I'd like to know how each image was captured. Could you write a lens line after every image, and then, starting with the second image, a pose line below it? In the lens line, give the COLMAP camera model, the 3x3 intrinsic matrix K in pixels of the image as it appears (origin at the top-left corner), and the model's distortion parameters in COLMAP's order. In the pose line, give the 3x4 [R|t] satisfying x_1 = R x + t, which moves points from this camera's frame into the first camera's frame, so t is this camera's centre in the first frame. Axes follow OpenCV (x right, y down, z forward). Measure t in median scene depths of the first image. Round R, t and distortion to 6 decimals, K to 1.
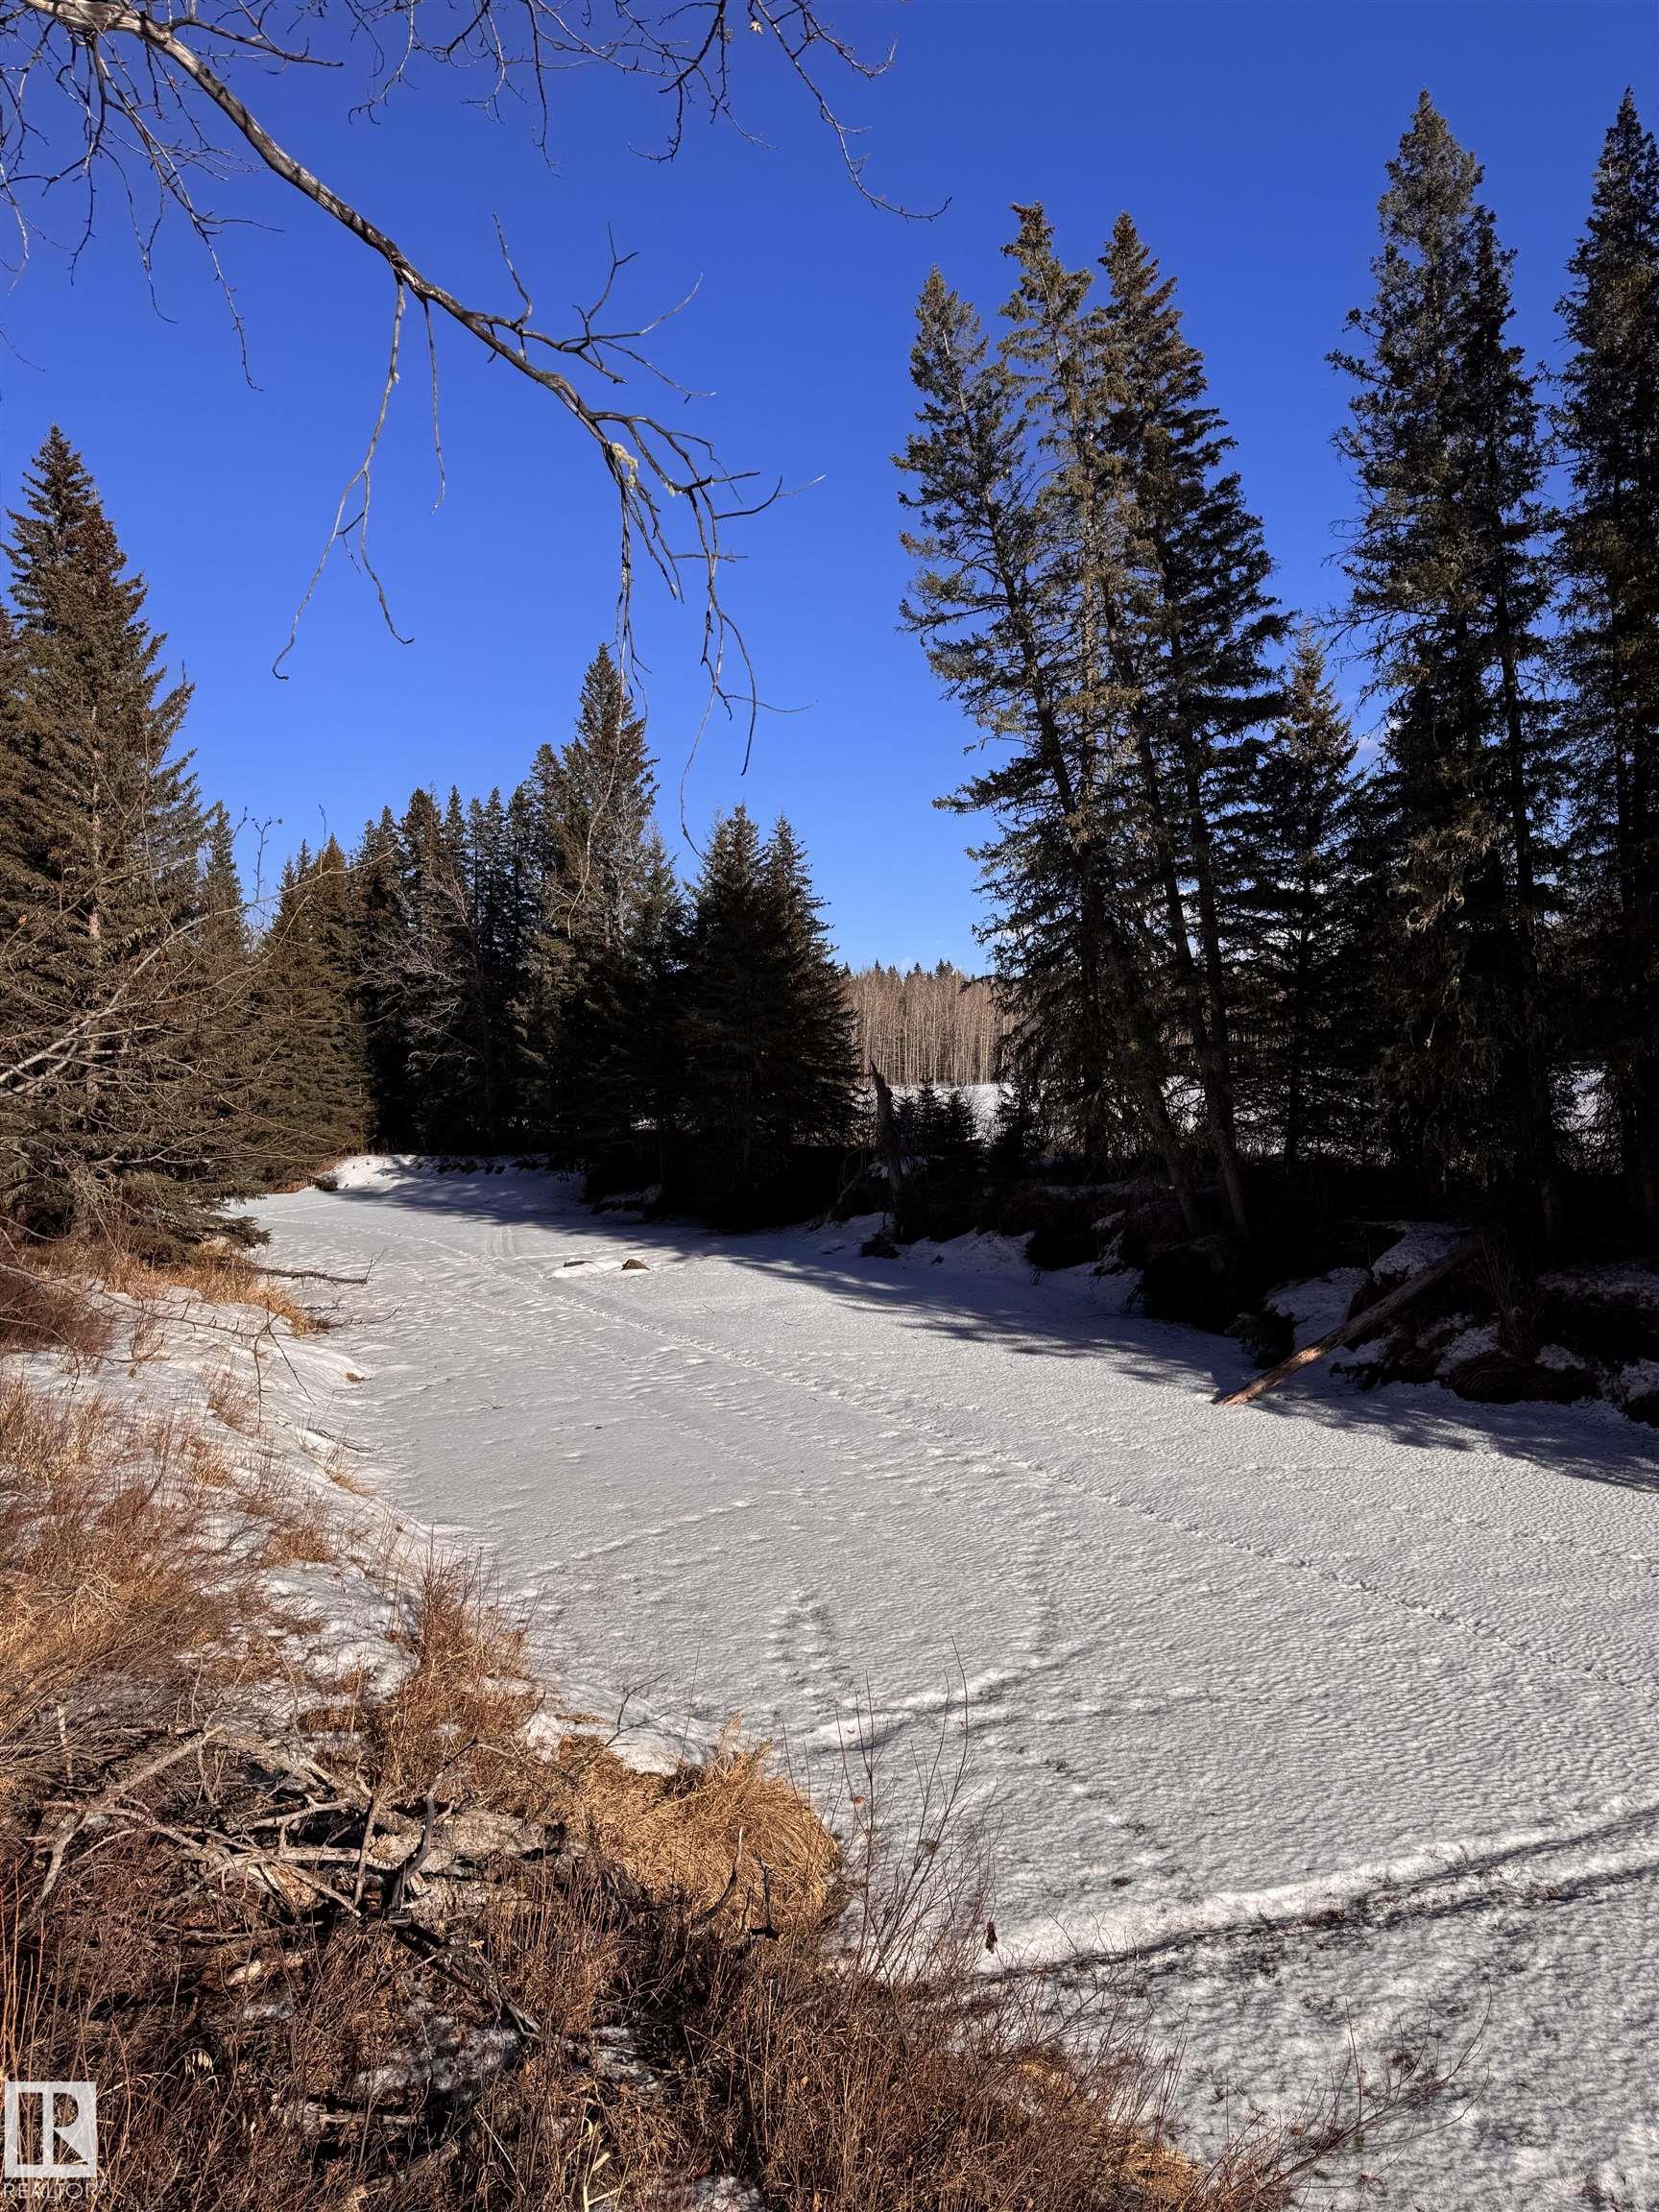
lens RADIAL K [[1541.8, 0, 850.6], [0, 1541.8, 1096.0], [0, 0, 1]] dist [0.144669, -0.272083]
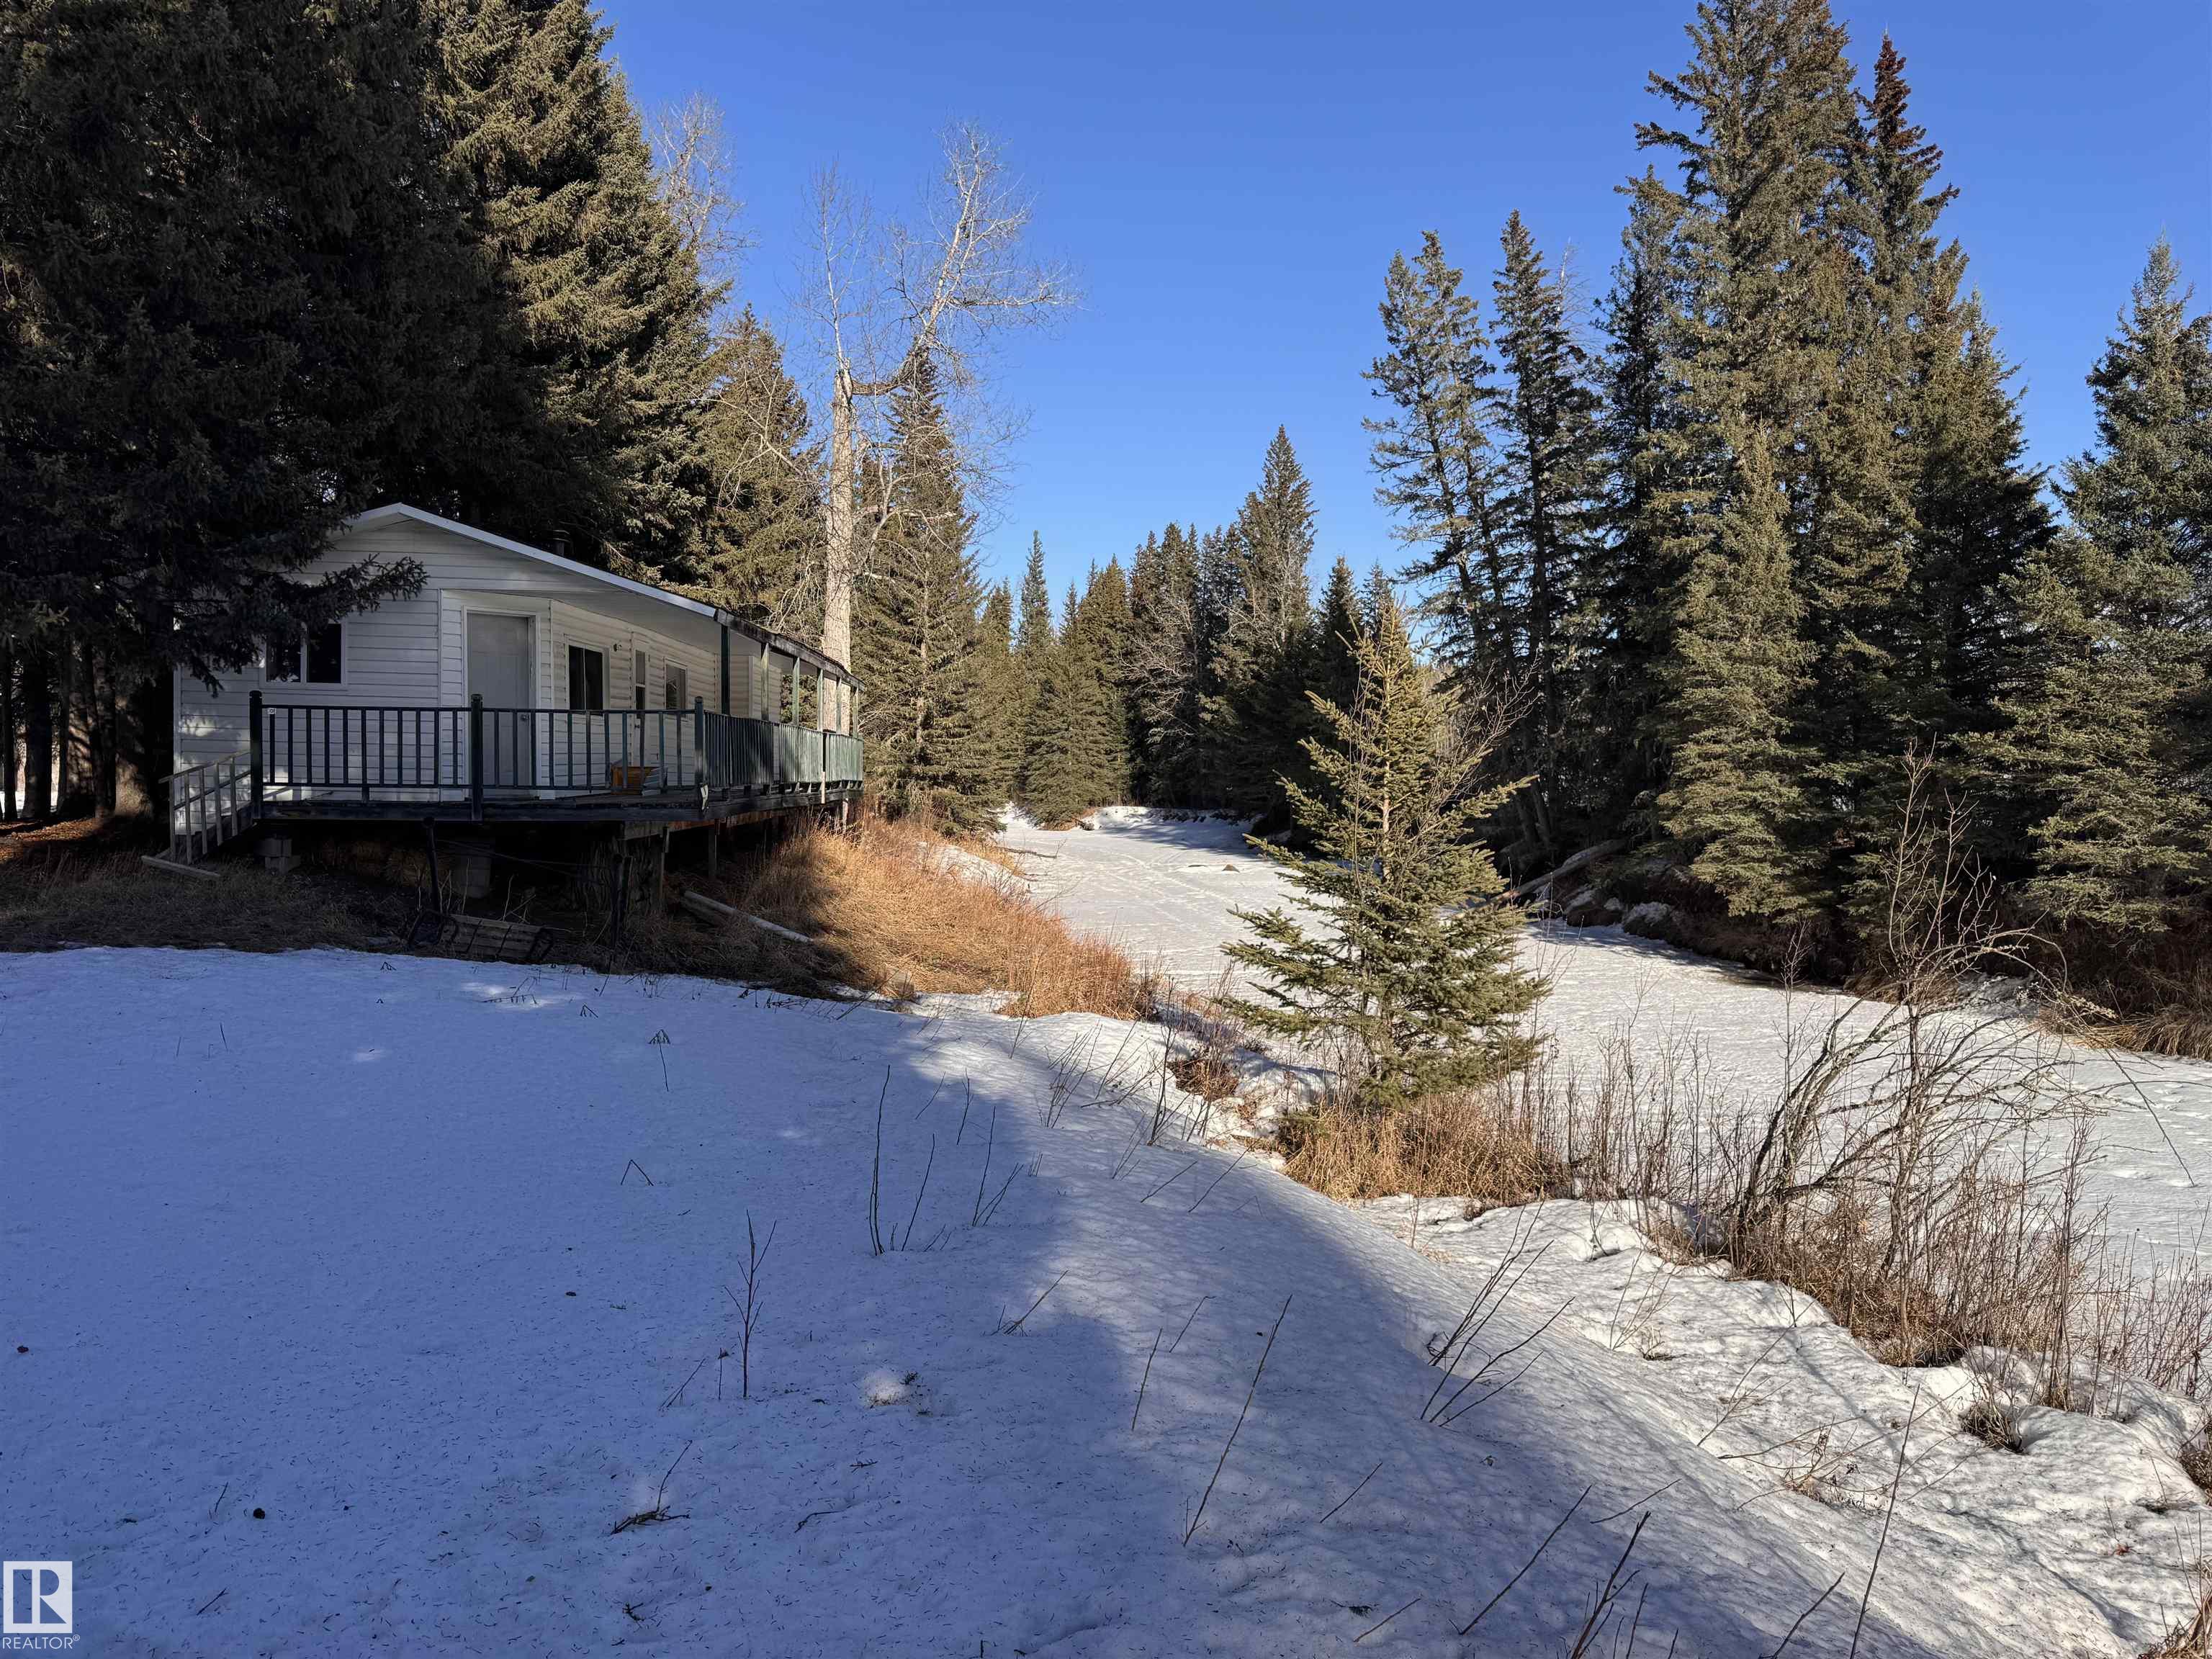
lens RADIAL K [[1541.8, 0, 1099.7], [0, 1541.8, 819.7], [0, 0, 1]] dist [0.144669, -0.272083]
pose [[0.937307, 0.048143, -0.345164, 0.997223], [-0.039437, 0.998703, 0.032204, 0.062031], [0.346267, -0.016573, 0.937990, -1.807742]]
